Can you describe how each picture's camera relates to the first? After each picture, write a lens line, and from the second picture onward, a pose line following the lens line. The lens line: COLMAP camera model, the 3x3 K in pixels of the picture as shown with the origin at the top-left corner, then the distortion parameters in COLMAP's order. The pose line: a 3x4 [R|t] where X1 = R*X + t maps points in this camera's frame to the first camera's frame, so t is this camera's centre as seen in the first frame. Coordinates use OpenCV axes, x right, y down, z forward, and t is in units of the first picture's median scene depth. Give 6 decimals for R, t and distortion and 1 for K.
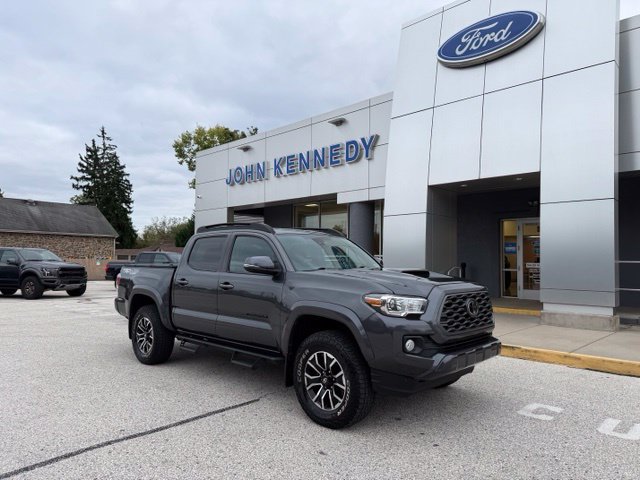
lens RADIAL K [[447.9, 0, 320.1], [0, 447.9, 230.4], [0, 0, 1]] dist [0.055668, -0.068407]
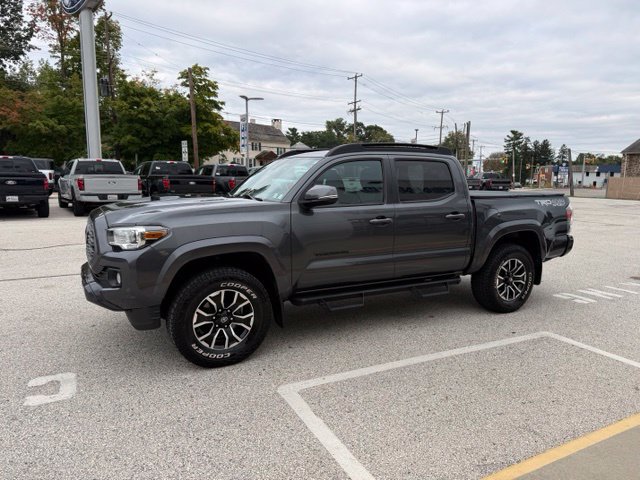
lens RADIAL K [[447.9, 0, 323.2], [0, 447.9, 238.5], [0, 0, 1]] dist [0.055668, -0.068407]
pose [[-0.303484, 0.117987, -0.945503, 0.757296], [0.047725, 0.992941, 0.108588, 0.068998], [0.951641, -0.012170, -0.306972, 1.221900]]
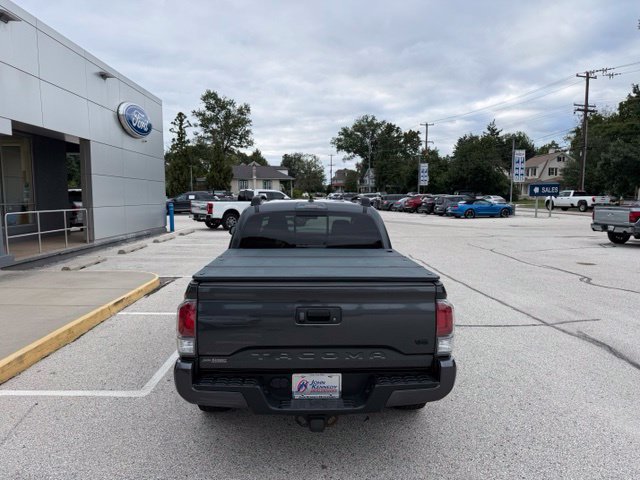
lens RADIAL K [[447.9, 0, 320.0], [0, 447.9, 242.1], [0, 0, 1]] dist [0.055668, -0.068407]
pose [[-0.717168, -0.079394, 0.692363, -0.776479], [-0.055874, 0.996842, 0.056433, 0.032612], [-0.694657, 0.001787, -0.719339, 1.676285]]
